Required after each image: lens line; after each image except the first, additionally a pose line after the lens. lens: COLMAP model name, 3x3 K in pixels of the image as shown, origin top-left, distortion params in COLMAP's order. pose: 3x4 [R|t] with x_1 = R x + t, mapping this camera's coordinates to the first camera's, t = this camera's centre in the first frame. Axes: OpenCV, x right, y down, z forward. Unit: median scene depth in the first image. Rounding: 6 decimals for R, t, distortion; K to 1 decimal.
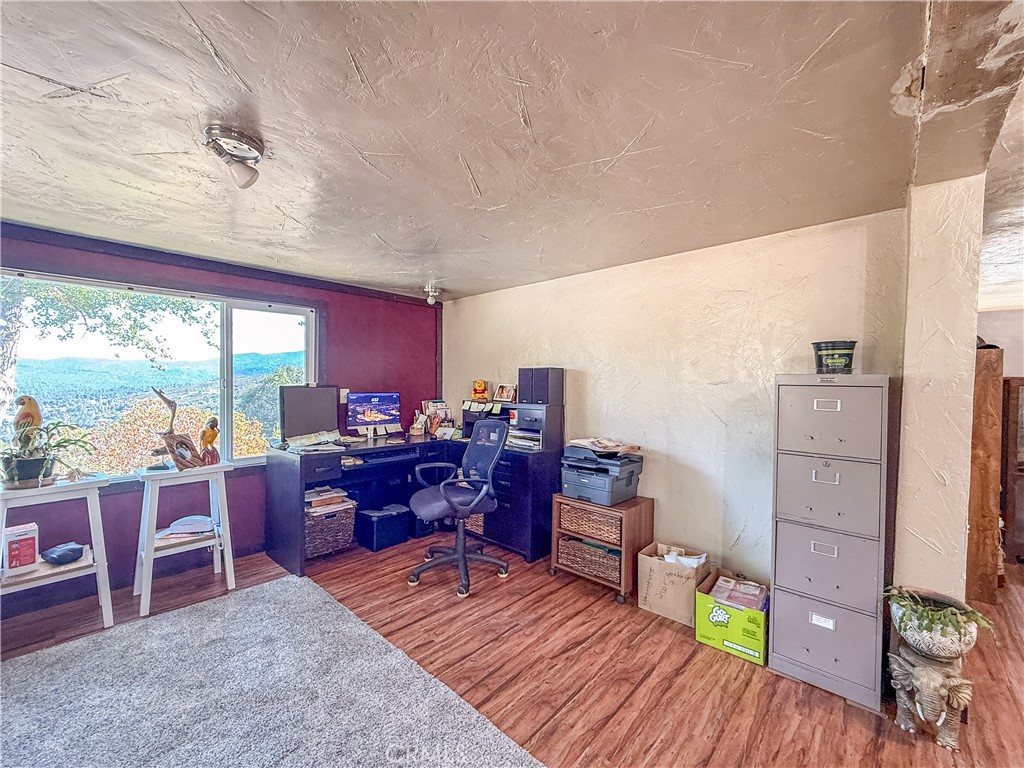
lens RADIAL K [[418.8, 0, 507.1], [0, 418.8, 389.3], [0, 0, 1]] dist [-0.002324, 0.000743]
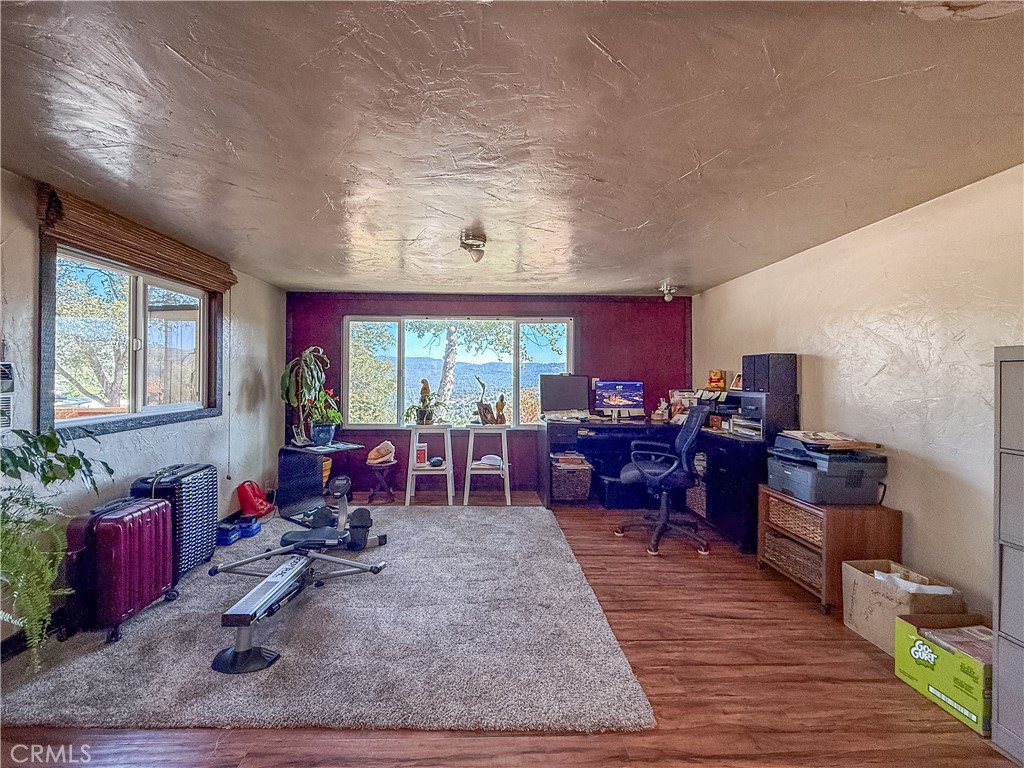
lens RADIAL K [[418.8, 0, 501.7], [0, 418.8, 378.0], [0, 0, 1]] dist [-0.002324, 0.000743]
pose [[0.705643, -0.003994, -0.708557, 0.415988], [-0.011737, 0.999781, -0.017324, 0.032717], [0.708471, 0.020541, 0.705441, -0.119041]]
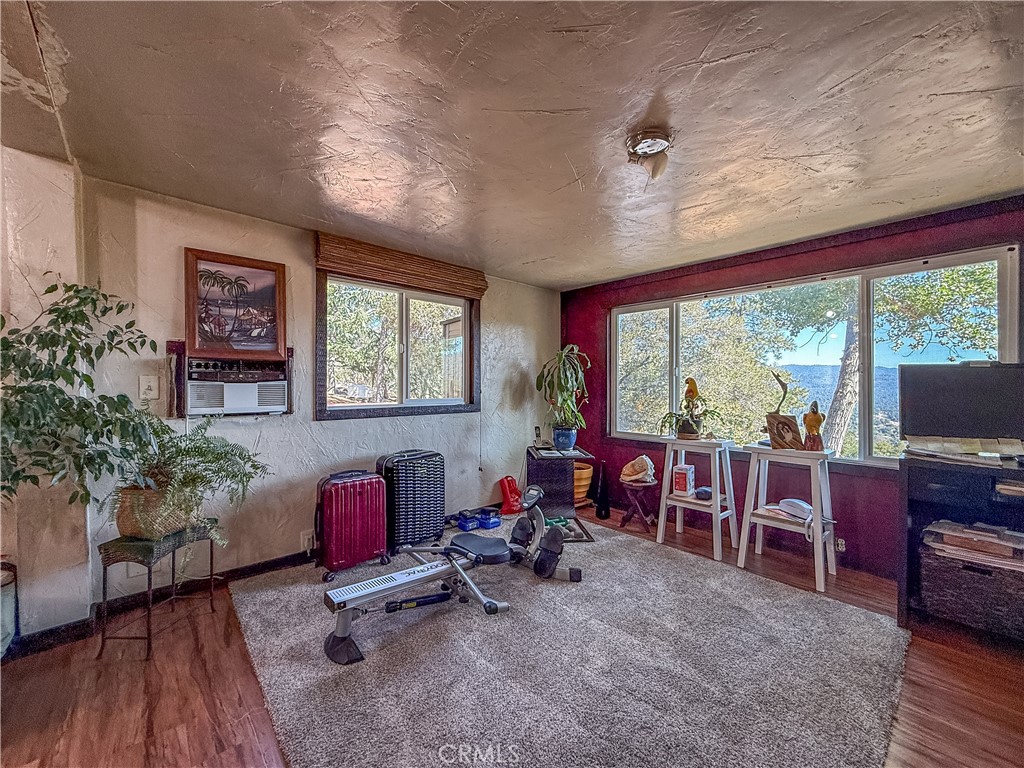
lens RADIAL K [[418.8, 0, 518.3], [0, 418.8, 389.0], [0, 0, 1]] dist [-0.002324, 0.000743]
pose [[-0.085053, -0.006550, -0.996355, 0.293586], [-0.026857, 0.999630, -0.004279, 0.061278], [0.996014, 0.026396, -0.085197, 0.409575]]
